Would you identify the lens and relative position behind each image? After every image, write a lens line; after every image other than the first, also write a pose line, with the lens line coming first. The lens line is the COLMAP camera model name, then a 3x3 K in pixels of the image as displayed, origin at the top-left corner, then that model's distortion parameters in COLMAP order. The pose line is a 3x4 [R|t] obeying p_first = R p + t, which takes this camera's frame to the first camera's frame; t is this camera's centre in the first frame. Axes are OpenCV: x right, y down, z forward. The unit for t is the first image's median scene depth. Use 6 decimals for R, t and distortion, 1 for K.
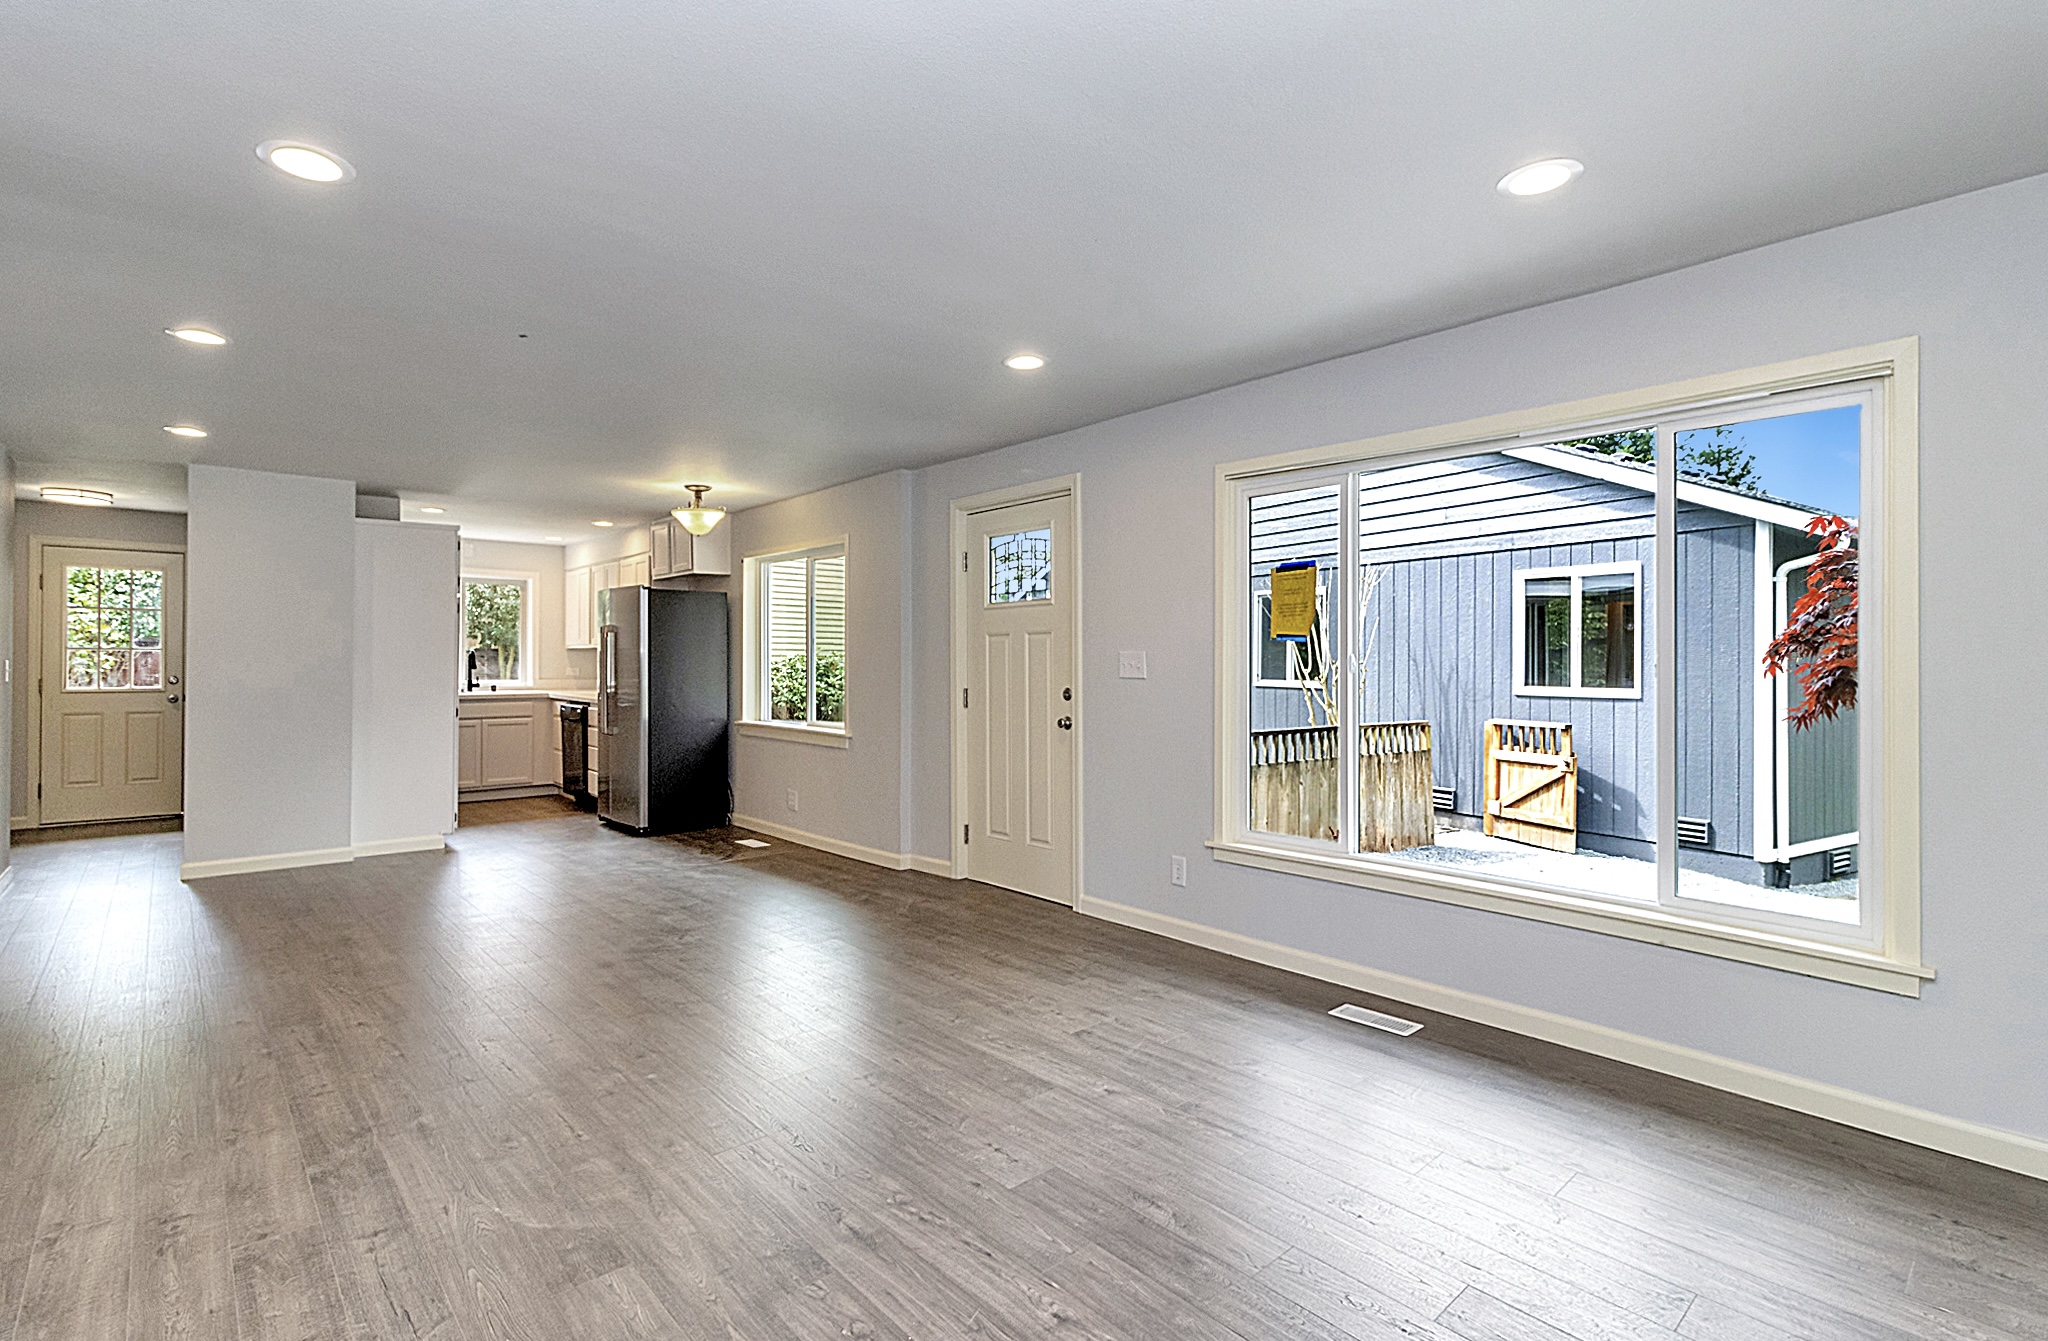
lens RADIAL K [[938.1, 0, 1021.9], [0, 938.1, 658.1], [0, 0, 1]] dist [0.002887, 0.001105]
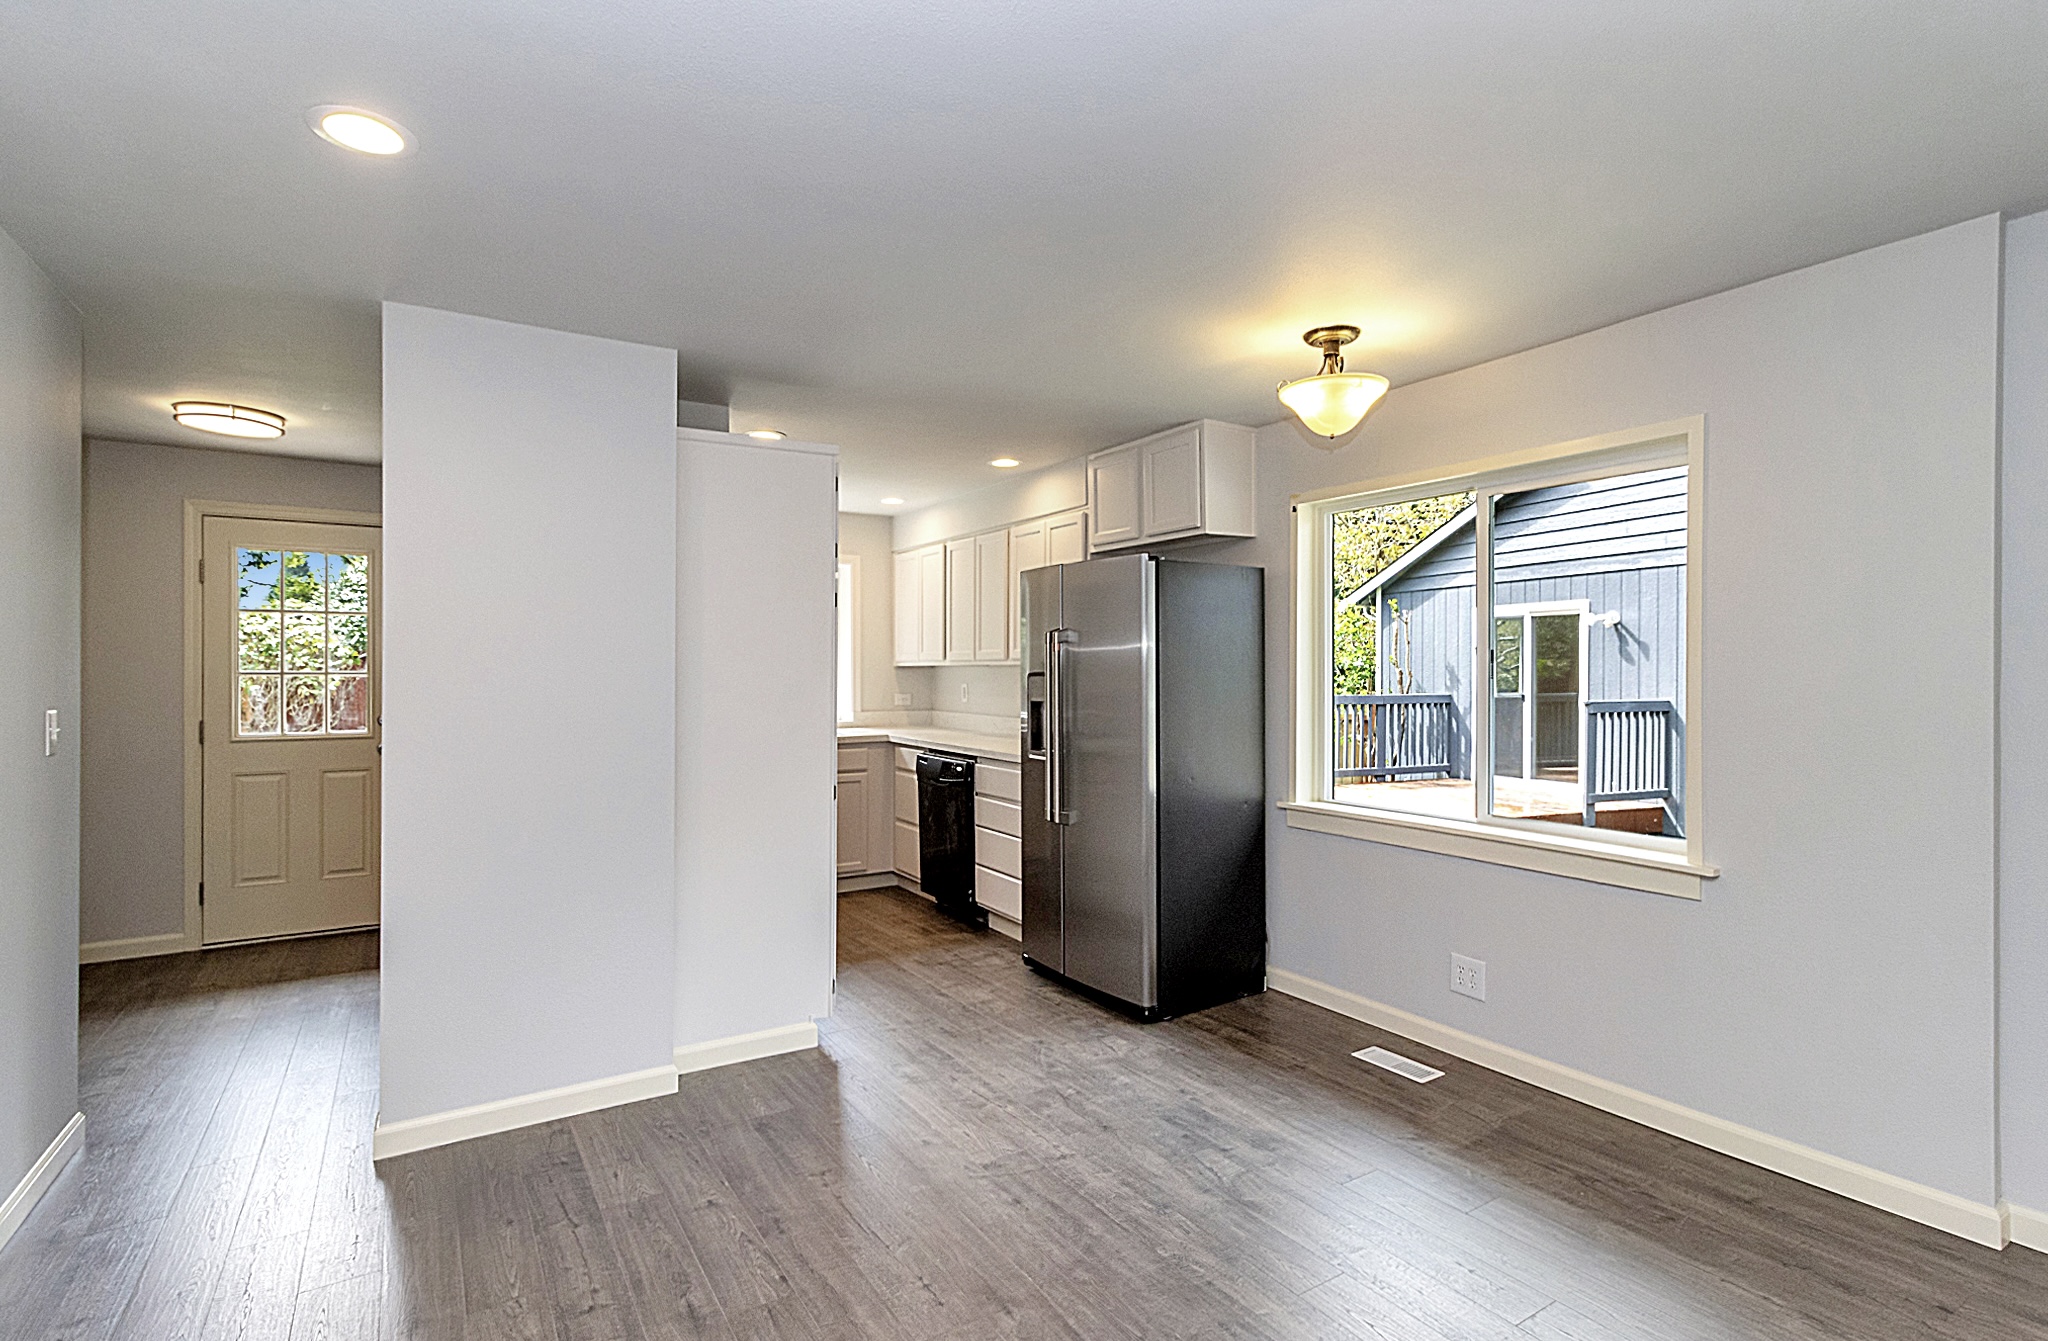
lens RADIAL K [[958.4, 0, 1024.0], [0, 958.4, 670.5], [0, 0, 1]] dist [0.010317, 0.000248]
pose [[0.985883, -0.003421, -0.167399, -0.360903], [0.004237, 0.999981, 0.004515, -0.012788], [0.167380, -0.005160, 0.985879, 0.426329]]
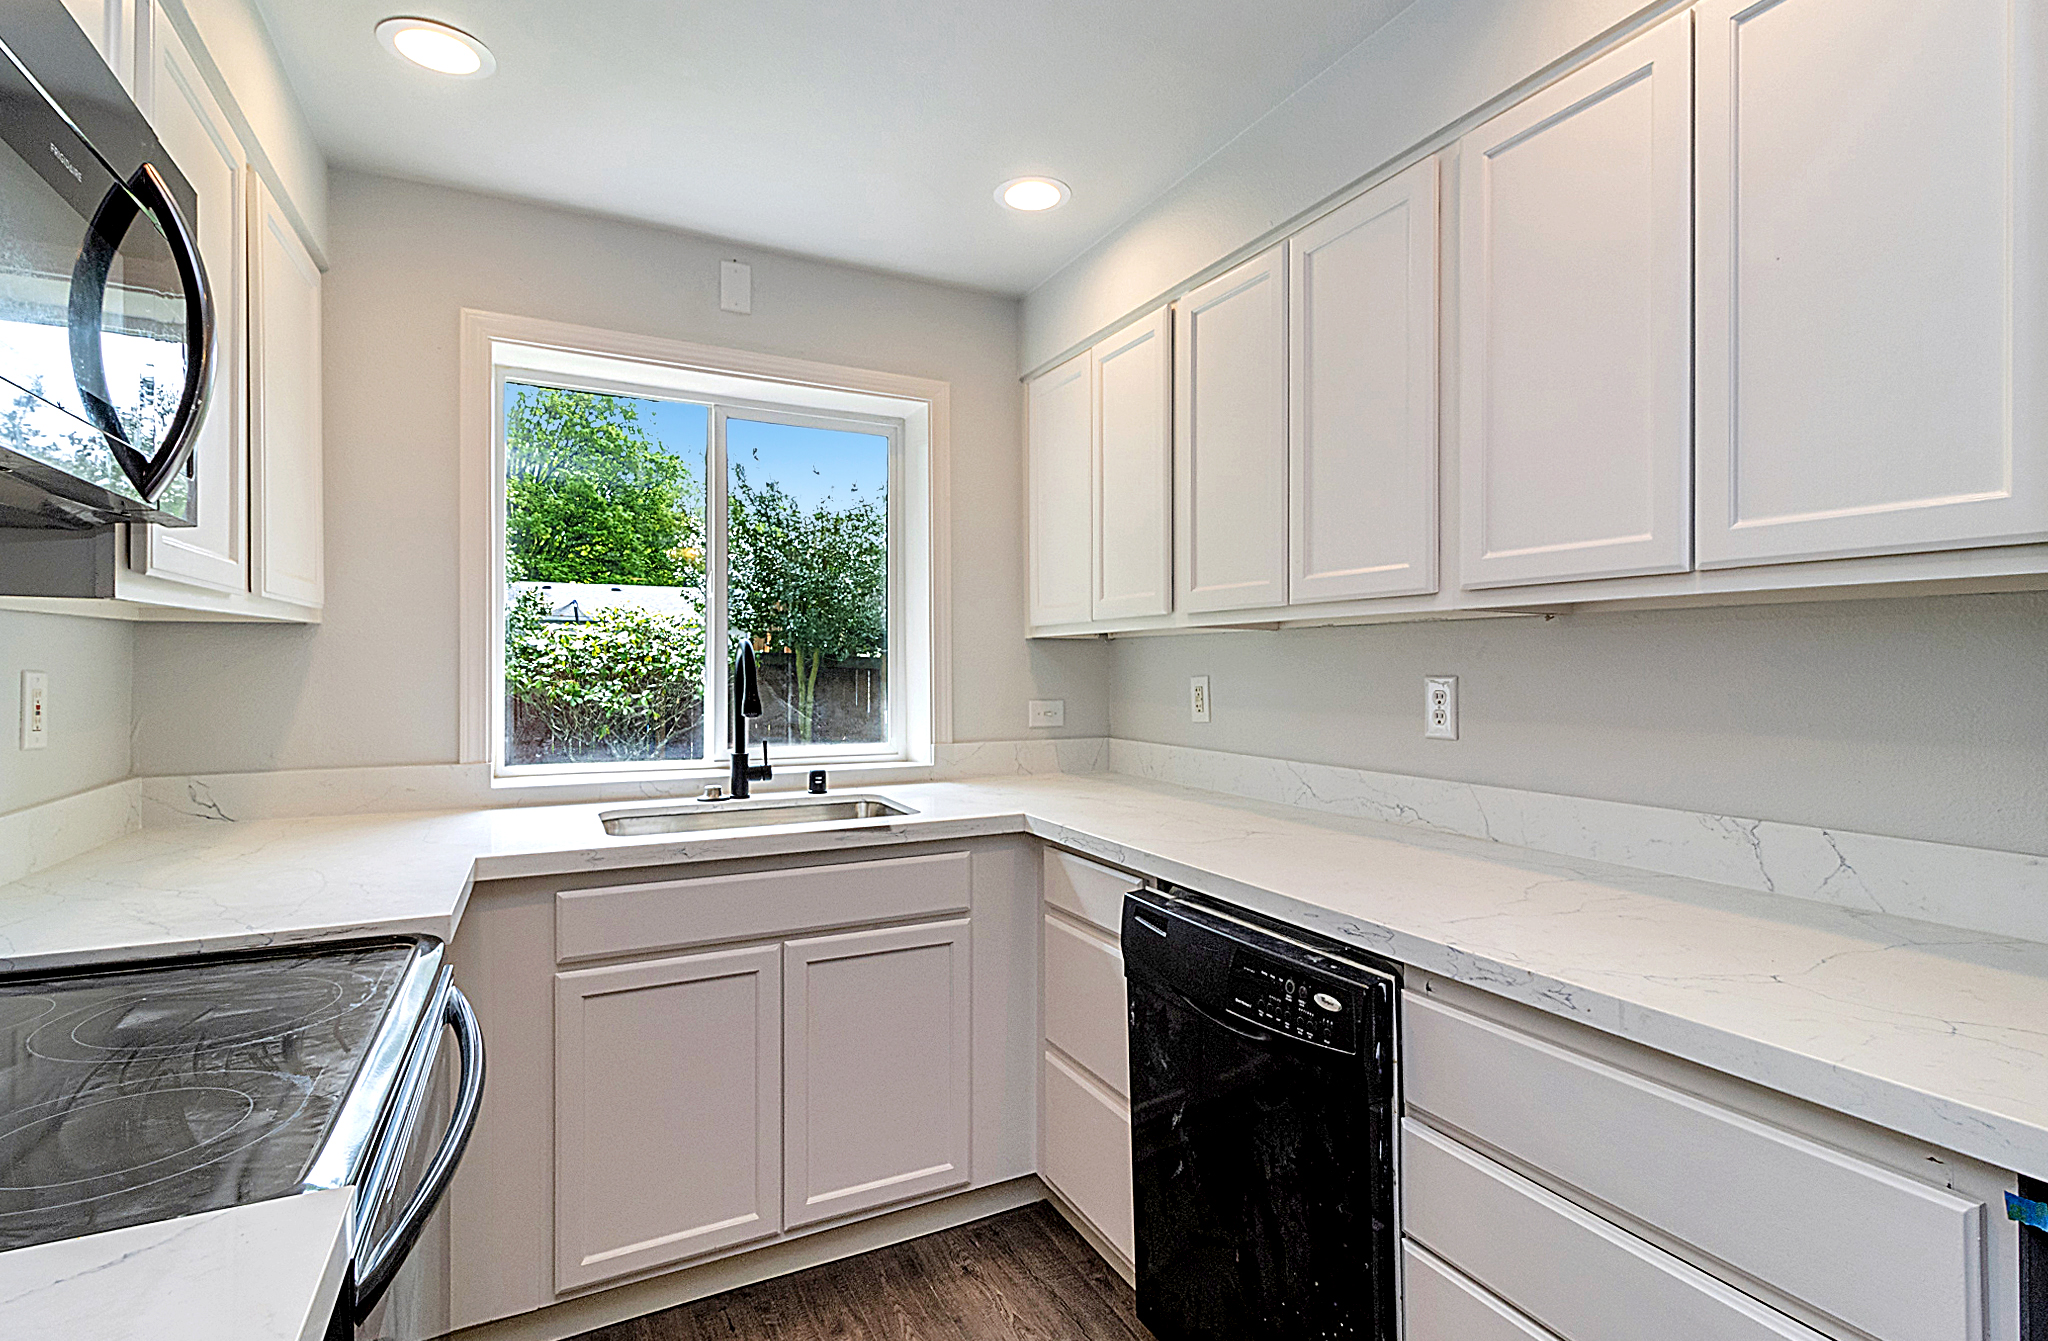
lens RADIAL K [[938.1, 0, 1021.9], [0, 938.1, 658.1], [0, 0, 1]] dist [0.002887, 0.001105]
pose [[0.966482, -0.002576, -0.256722, -0.536795], [0.000257, 0.999959, -0.009066, -0.000741], [0.256735, 0.008696, 0.966443, 0.927151]]
